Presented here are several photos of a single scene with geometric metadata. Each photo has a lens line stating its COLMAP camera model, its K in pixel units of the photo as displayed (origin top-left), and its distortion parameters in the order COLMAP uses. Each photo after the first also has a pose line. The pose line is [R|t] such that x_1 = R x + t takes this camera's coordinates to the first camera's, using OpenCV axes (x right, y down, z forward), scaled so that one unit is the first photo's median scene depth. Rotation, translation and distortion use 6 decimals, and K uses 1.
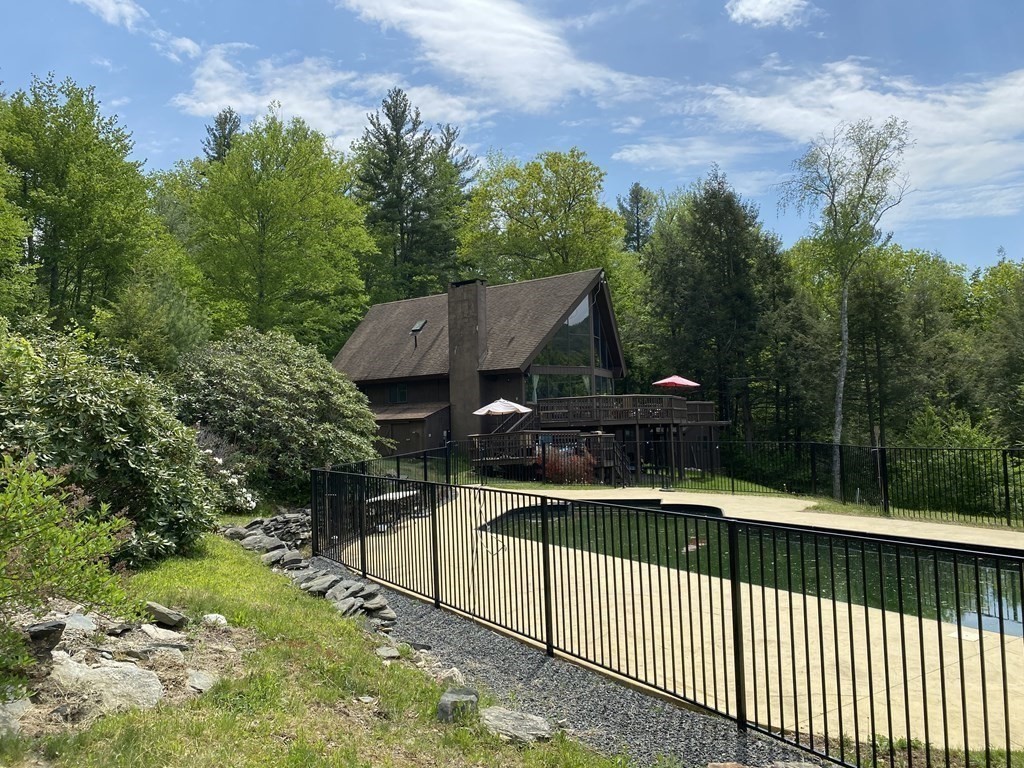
lens RADIAL K [[796.7, 0, 512.4], [0, 796.7, 389.0], [0, 0, 1]] dist [0.049539, -0.057486]
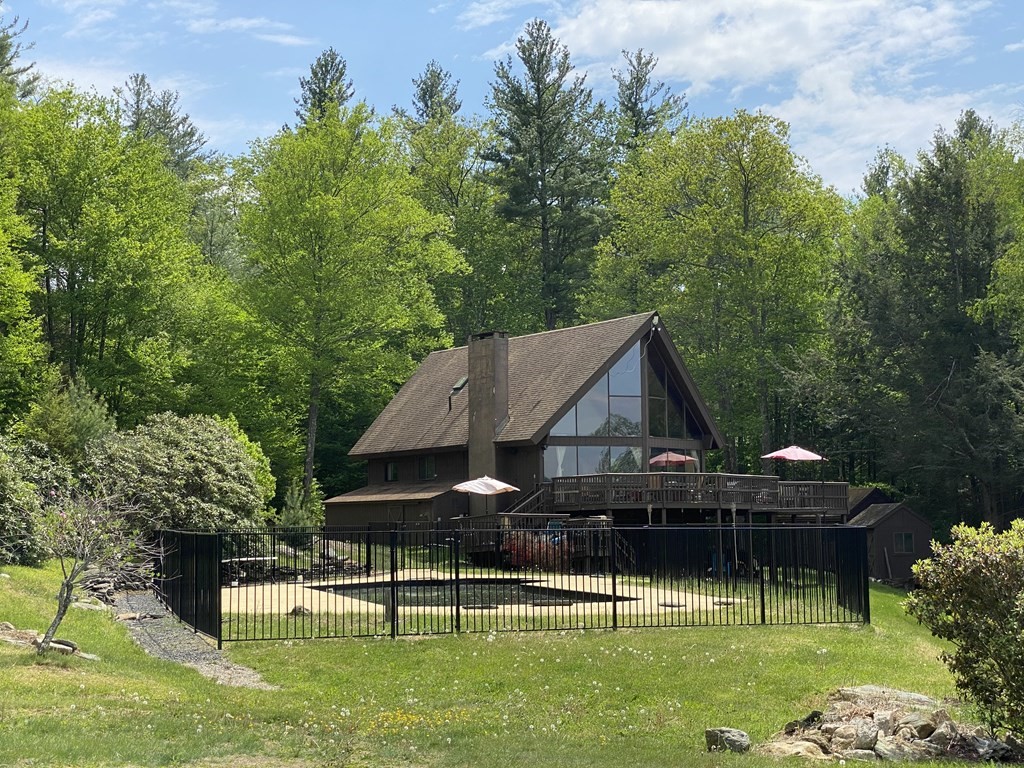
lens RADIAL K [[1562.6, 0, 507.6], [0, 1562.6, 378.0], [0, 0, 1]] dist [0.092314, 0.000000]
pose [[0.955677, -0.013430, -0.294110, 0.430079], [-0.000472, 0.998888, -0.047148, -0.011822], [0.294416, 0.045197, 0.954608, -0.532191]]
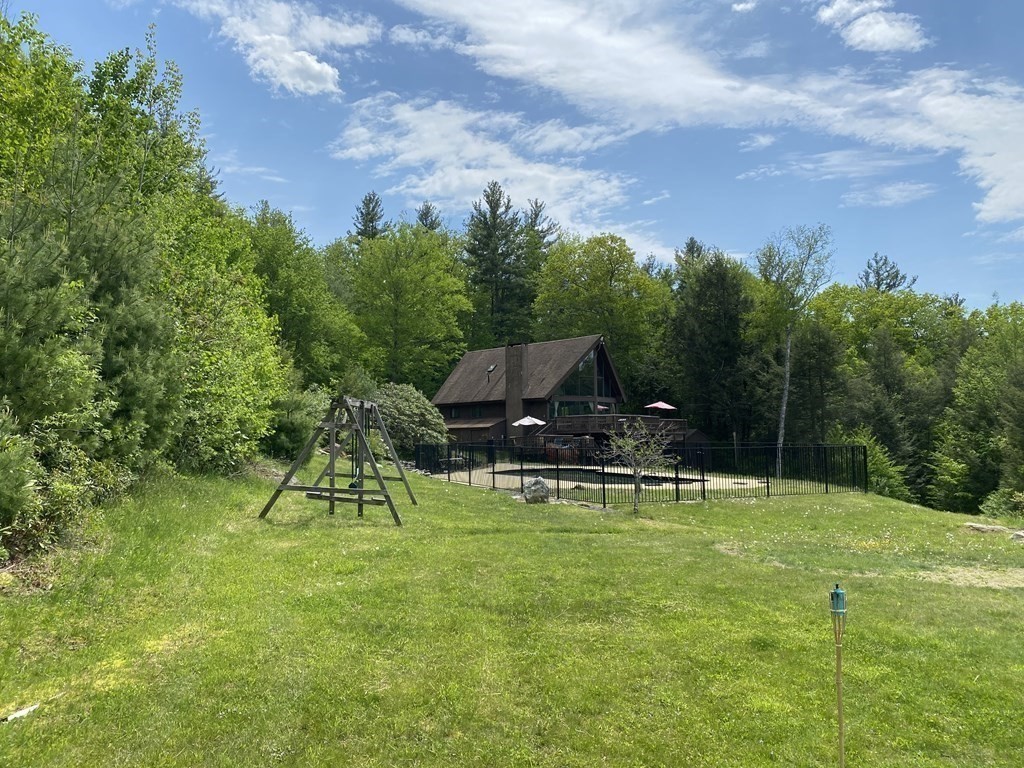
lens RADIAL K [[796.7, 0, 515.4], [0, 796.7, 390.2], [0, 0, 1]] dist [0.049539, -0.057486]
pose [[0.988866, 0.008578, -0.148561, 0.179772], [-0.010629, 0.999859, -0.013017, -0.017988], [0.148429, 0.014451, 0.988818, -0.602762]]
